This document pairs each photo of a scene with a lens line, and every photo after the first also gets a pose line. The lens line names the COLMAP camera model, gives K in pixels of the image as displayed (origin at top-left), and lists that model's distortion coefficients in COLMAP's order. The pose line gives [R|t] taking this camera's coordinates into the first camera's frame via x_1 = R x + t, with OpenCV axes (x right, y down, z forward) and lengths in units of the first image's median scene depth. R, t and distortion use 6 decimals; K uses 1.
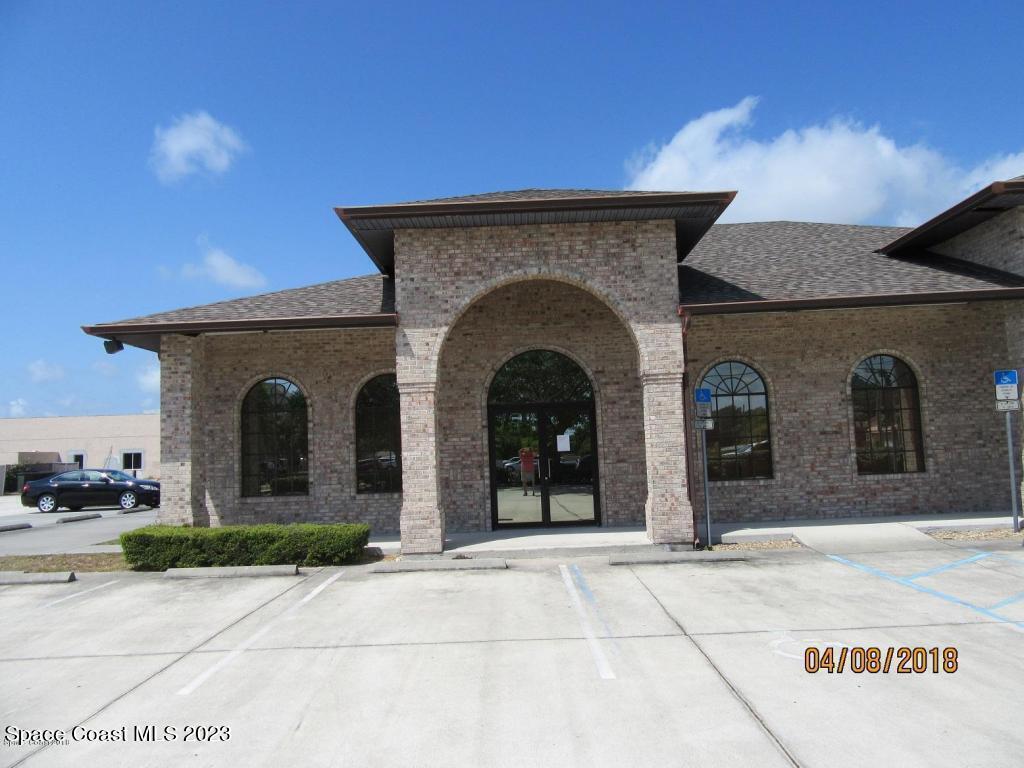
lens RADIAL K [[768.2, 0, 512.4], [0, 768.2, 381.8], [0, 0, 1]] dist [-0.010079, -0.003646]
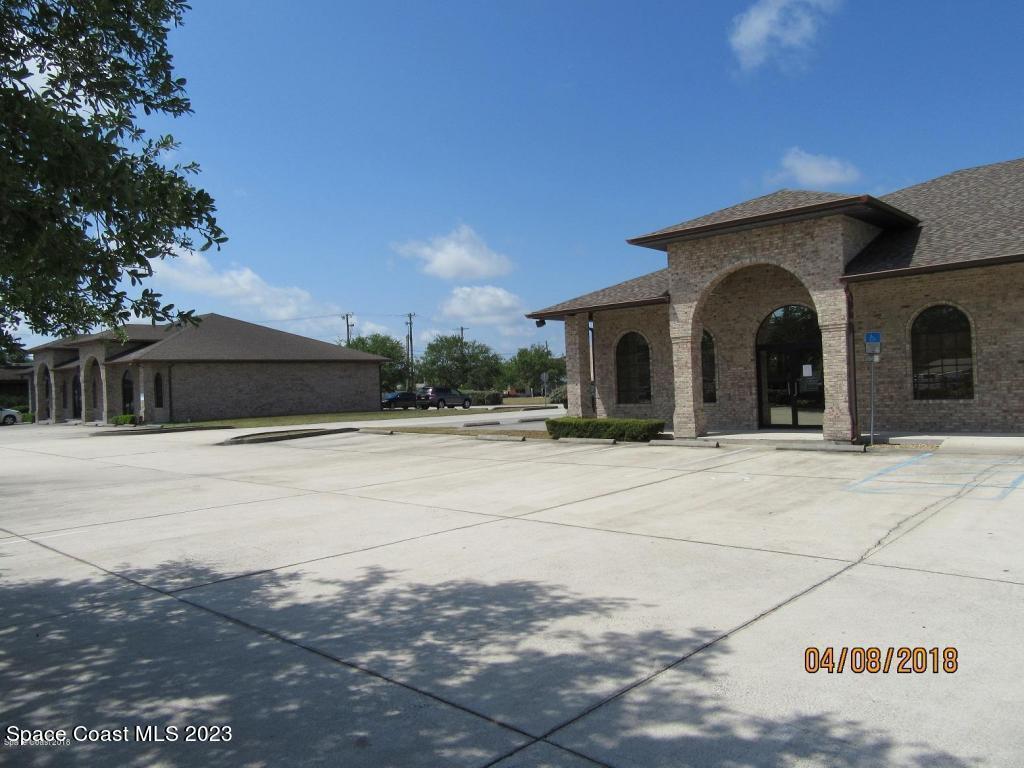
lens RADIAL K [[768.2, 0, 512.4], [0, 768.2, 381.8], [0, 0, 1]] dist [-0.010079, -0.003646]
pose [[0.740729, 0.005422, -0.671782, 0.701547], [0.069966, 0.993907, 0.085168, -0.066949], [0.668151, -0.110088, 0.735836, -0.464266]]
